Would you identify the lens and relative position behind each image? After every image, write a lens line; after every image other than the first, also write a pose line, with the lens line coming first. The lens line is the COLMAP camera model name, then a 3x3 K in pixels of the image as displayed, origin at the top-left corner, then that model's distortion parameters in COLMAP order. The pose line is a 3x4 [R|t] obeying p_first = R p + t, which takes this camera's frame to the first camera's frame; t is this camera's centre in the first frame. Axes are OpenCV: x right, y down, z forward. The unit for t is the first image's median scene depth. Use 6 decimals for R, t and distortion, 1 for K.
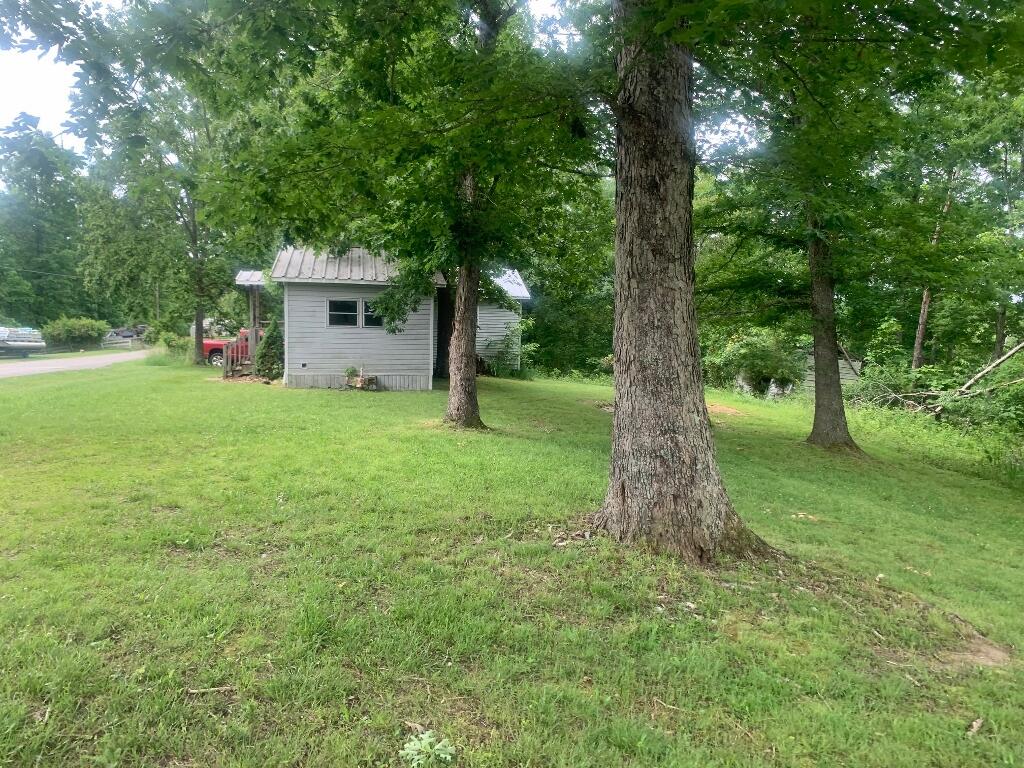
lens RADIAL K [[779.1, 0, 512.4], [0, 779.1, 384.4], [0, 0, 1]] dist [0.009873, -0.000696]
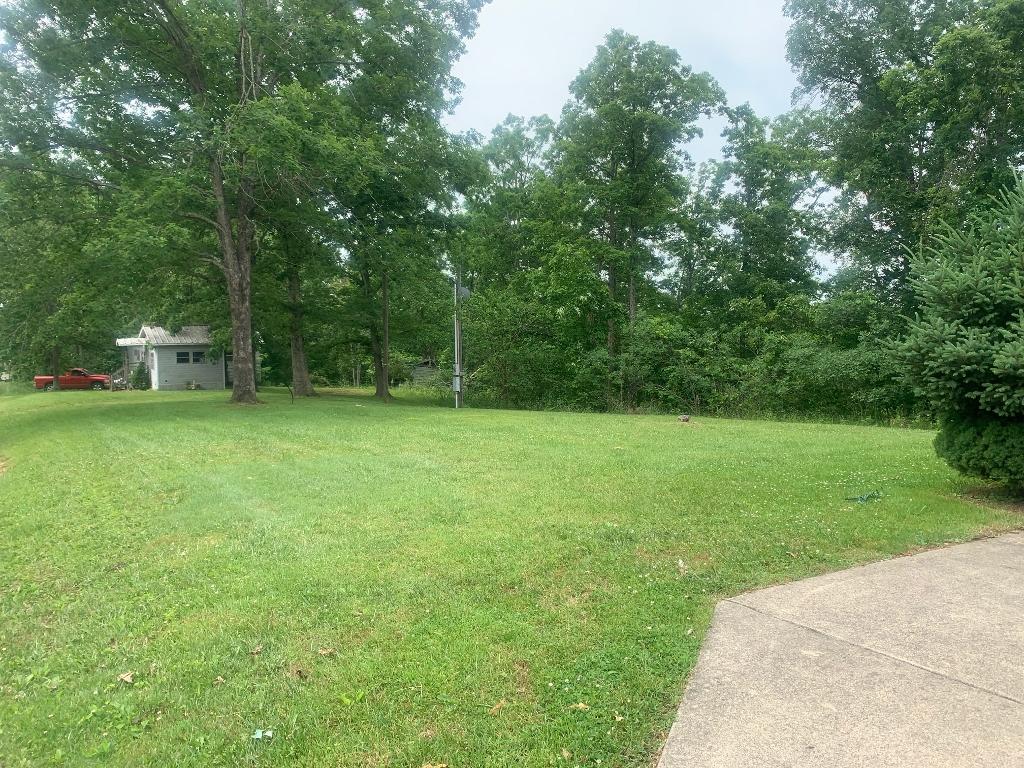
lens RADIAL K [[779.1, 0, 513.2], [0, 779.1, 382.9], [0, 0, 1]] dist [0.009873, -0.000696]
pose [[0.939796, -0.053771, 0.337479, -0.082069], [0.062940, 0.997885, -0.016279, 0.081550], [-0.335890, 0.036540, 0.941192, -1.477811]]
